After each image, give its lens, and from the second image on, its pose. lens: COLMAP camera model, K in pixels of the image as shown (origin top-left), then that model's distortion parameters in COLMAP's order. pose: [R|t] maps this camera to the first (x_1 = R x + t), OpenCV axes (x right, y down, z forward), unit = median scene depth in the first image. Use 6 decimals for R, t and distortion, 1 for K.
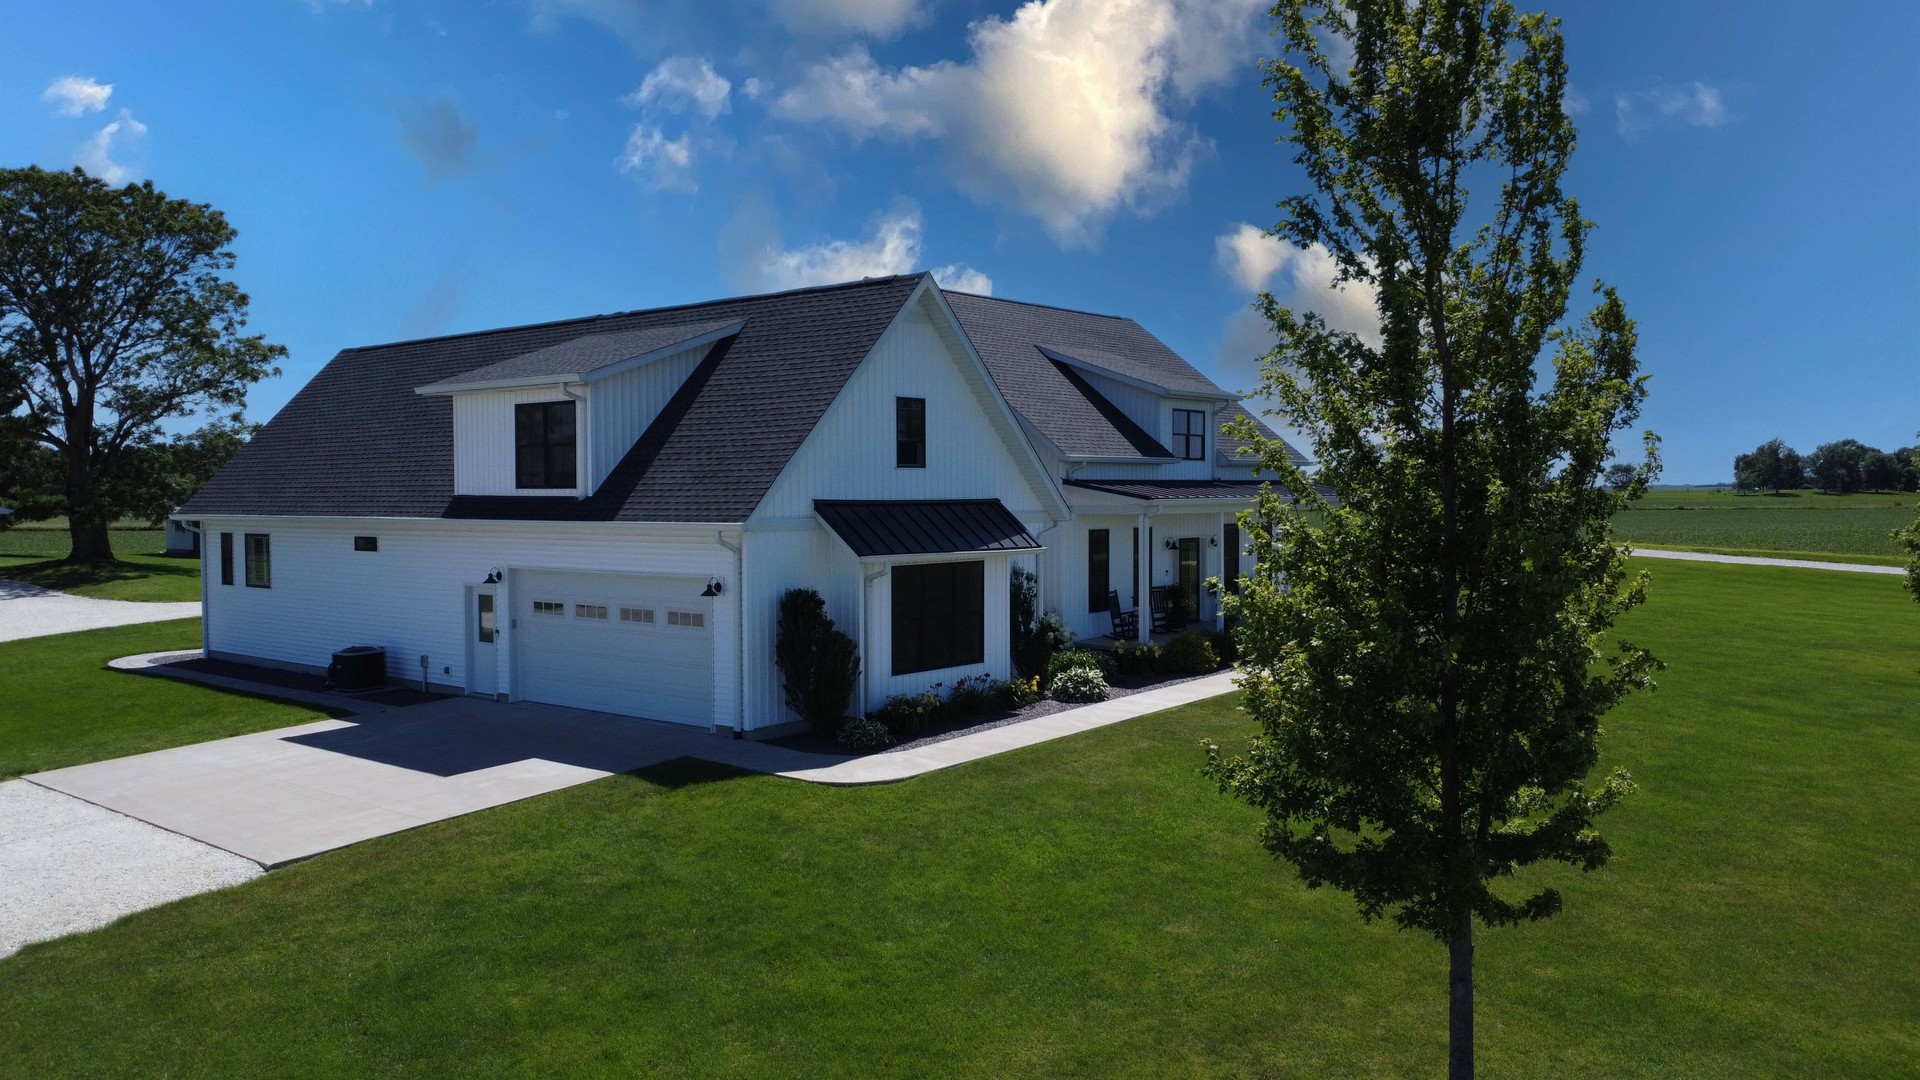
lens RADIAL K [[1429.8, 0, 949.1], [0, 1429.8, 551.6], [0, 0, 1]] dist [0.005234, 0.000794]
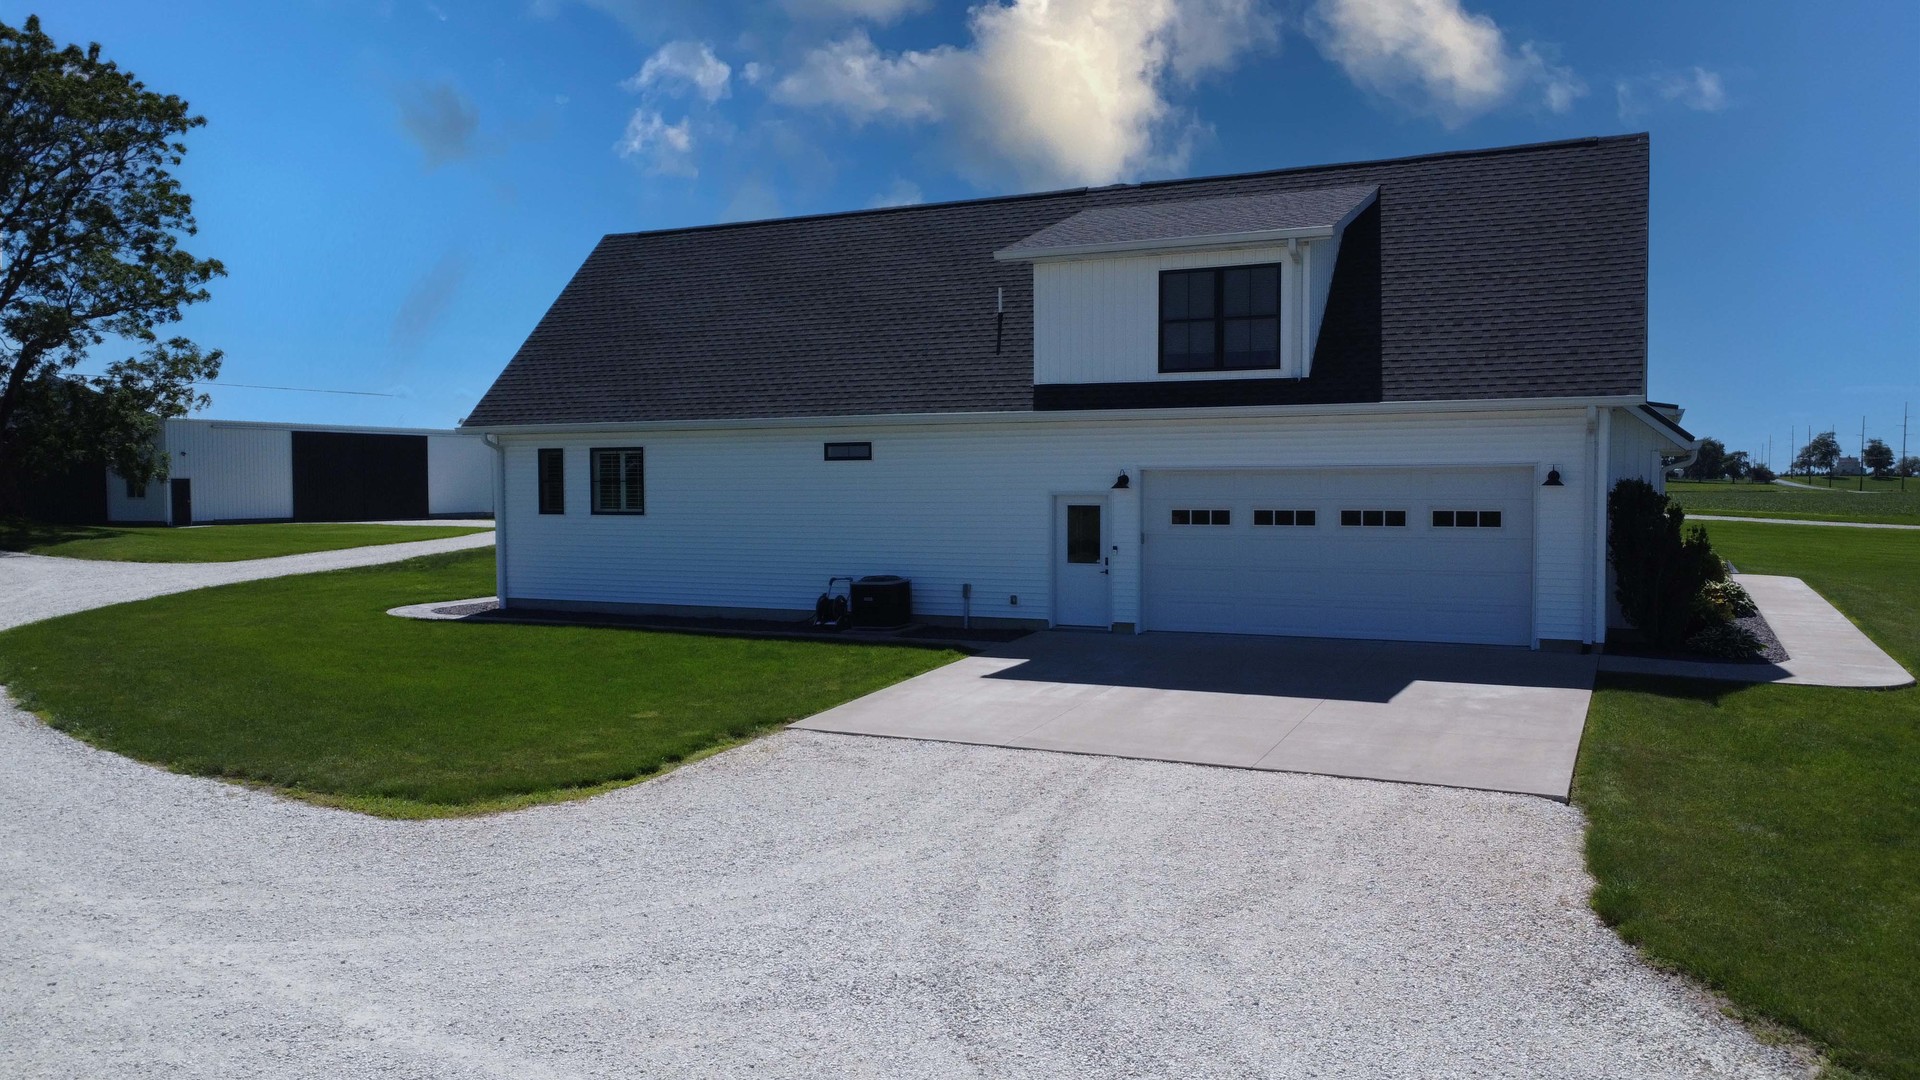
lens RADIAL K [[1429.8, 0, 960.9], [0, 1429.8, 541.7], [0, 0, 1]] dist [0.005234, 0.000794]
pose [[0.971799, -0.005348, 0.235752, -0.569509], [0.005972, 0.999980, -0.001931, 0.050757], [-0.235737, 0.003284, 0.971811, 0.211048]]
